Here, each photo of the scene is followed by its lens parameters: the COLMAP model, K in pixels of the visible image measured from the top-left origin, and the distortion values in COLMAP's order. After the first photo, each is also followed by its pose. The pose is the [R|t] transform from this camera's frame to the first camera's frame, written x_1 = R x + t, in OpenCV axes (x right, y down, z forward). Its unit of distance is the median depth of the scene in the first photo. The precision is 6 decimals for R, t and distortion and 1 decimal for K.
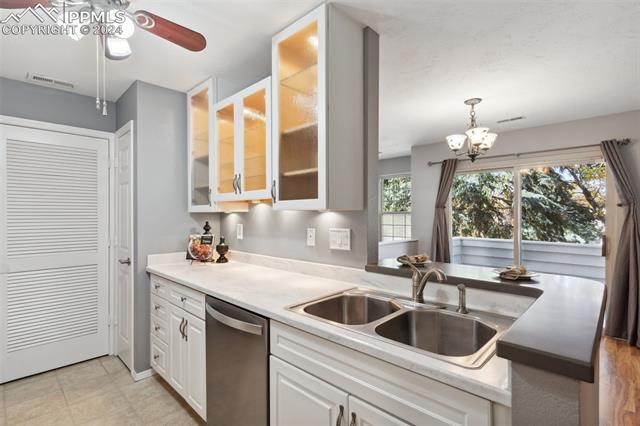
lens RADIAL K [[303.7, 0, 320.0], [0, 303.7, 213.0], [0, 0, 1]] dist [0.002478, 0.000085]
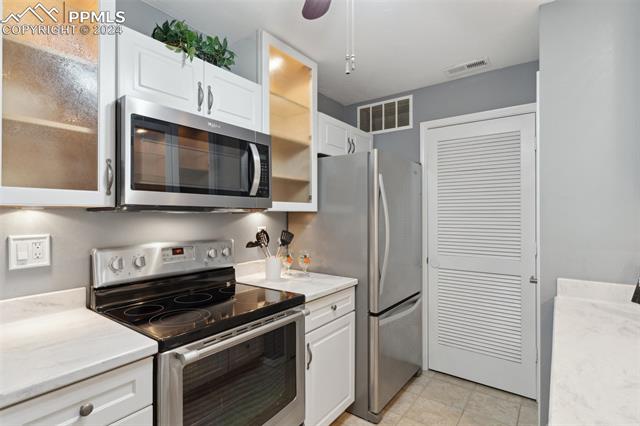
lens RADIAL K [[323.3, 0, 320.0], [0, 323.3, 213.0], [0, 0, 1]] dist [0.005120, 0.000956]
pose [[0.135499, 0.001831, -0.990776, 0.026302], [0.006893, 0.999972, 0.002791, -0.000857], [0.990754, -0.007208, 0.135482, 0.428639]]
